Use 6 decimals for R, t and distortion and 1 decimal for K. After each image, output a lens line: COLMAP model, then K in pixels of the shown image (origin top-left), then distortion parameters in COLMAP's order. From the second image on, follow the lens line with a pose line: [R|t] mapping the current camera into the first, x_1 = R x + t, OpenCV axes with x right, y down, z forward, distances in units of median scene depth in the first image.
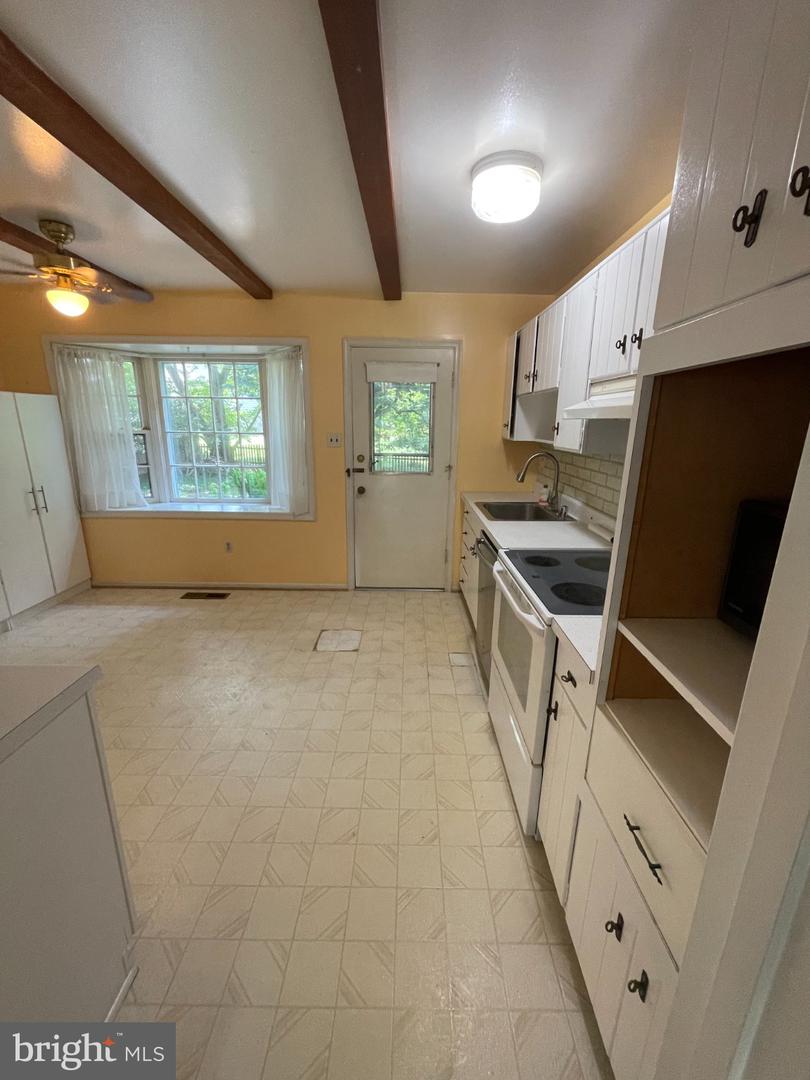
lens RADIAL K [[435.5, 0, 406.0], [0, 435.5, 534.0], [0, 0, 1]] dist [0.000195, 0.000394]
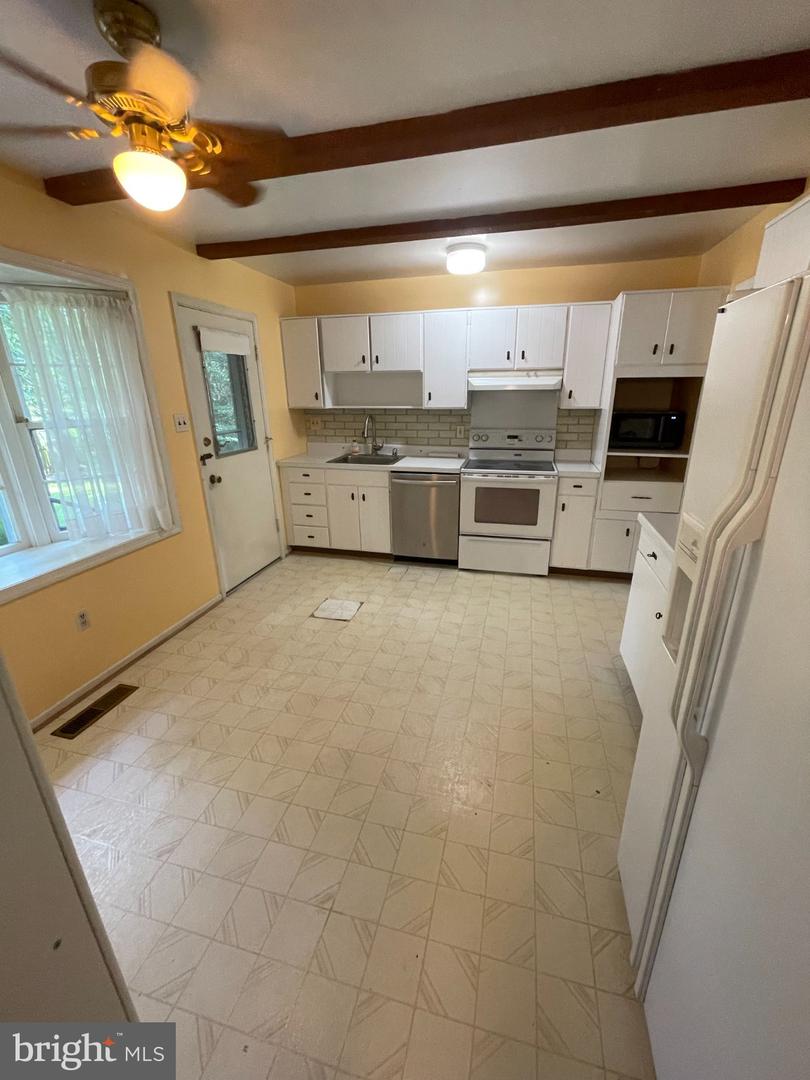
lens RADIAL K [[435.5, 0, 406.9], [0, 435.5, 542.5], [0, 0, 1]] dist [0.000195, 0.000394]
pose [[0.247968, -0.333087, 0.909706, -0.881328], [0.259218, 0.927607, 0.268983, -0.125062], [-0.933444, 0.169113, 0.316359, 0.423652]]
